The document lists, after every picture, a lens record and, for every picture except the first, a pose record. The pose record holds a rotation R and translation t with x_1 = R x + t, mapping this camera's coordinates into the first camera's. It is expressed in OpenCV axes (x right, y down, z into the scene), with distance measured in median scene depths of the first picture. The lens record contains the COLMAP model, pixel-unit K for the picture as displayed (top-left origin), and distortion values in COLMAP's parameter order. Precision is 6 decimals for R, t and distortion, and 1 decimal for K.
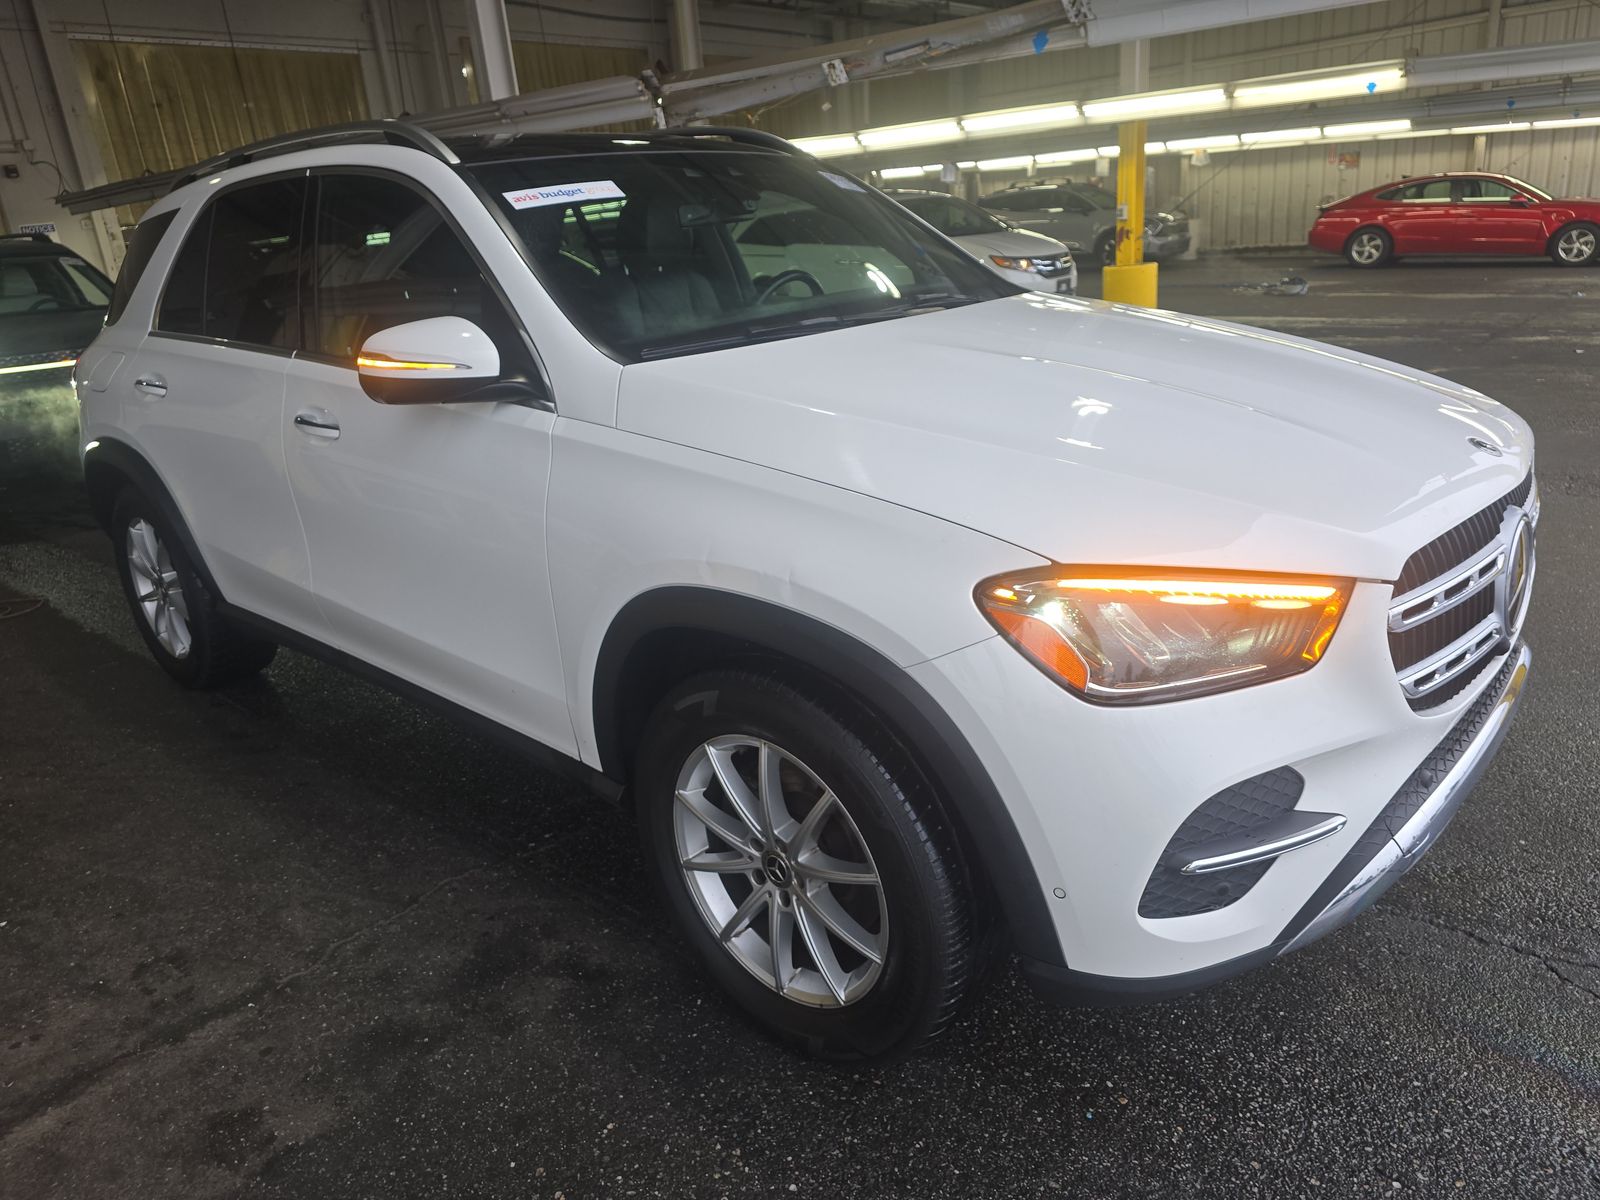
lens RADIAL K [[1076.8, 0, 800.4], [0, 1076.8, 609.6], [0, 0, 1]] dist [0.032619, -0.026745]
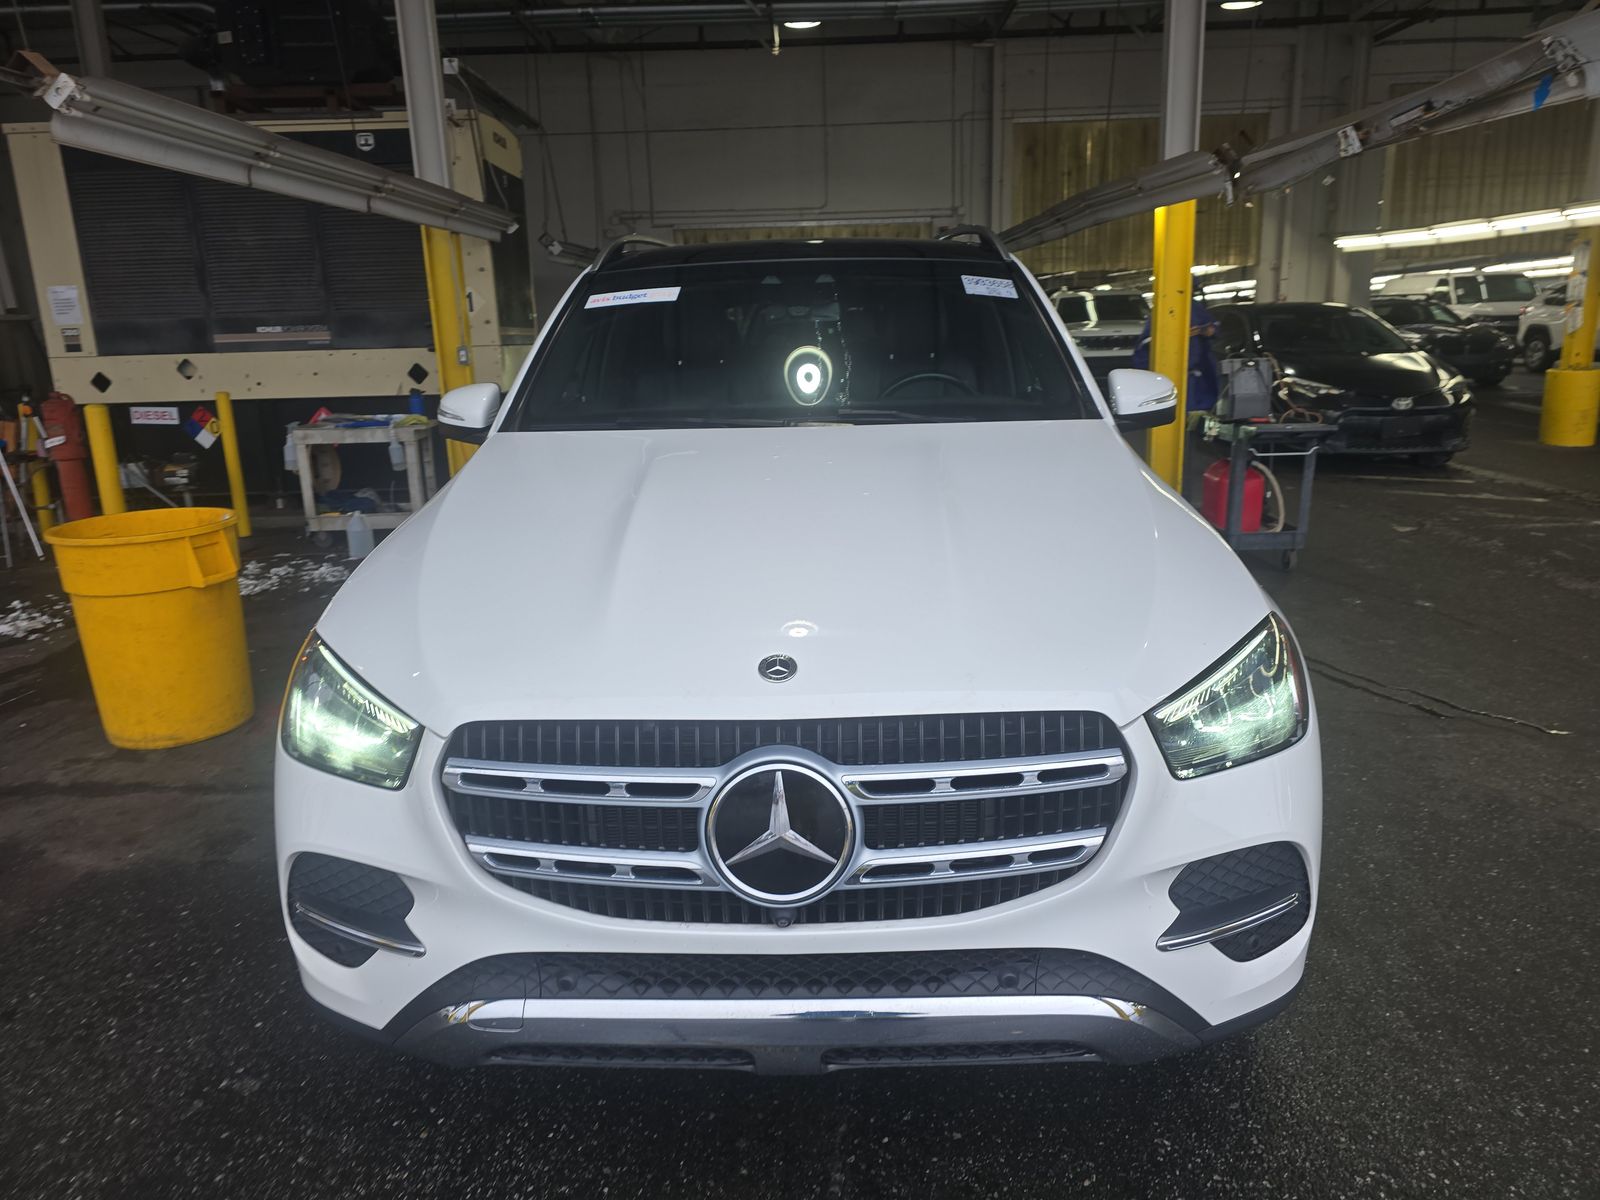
lens RADIAL K [[1076.8, 0, 800.4], [0, 1076.8, 609.6], [0, 0, 1]] dist [0.032619, -0.026745]
pose [[0.651760, 0.250614, -0.715823, 0.452221], [-0.274621, 0.957764, 0.085275, -0.099785], [0.706960, 0.141001, 0.693056, 0.160664]]
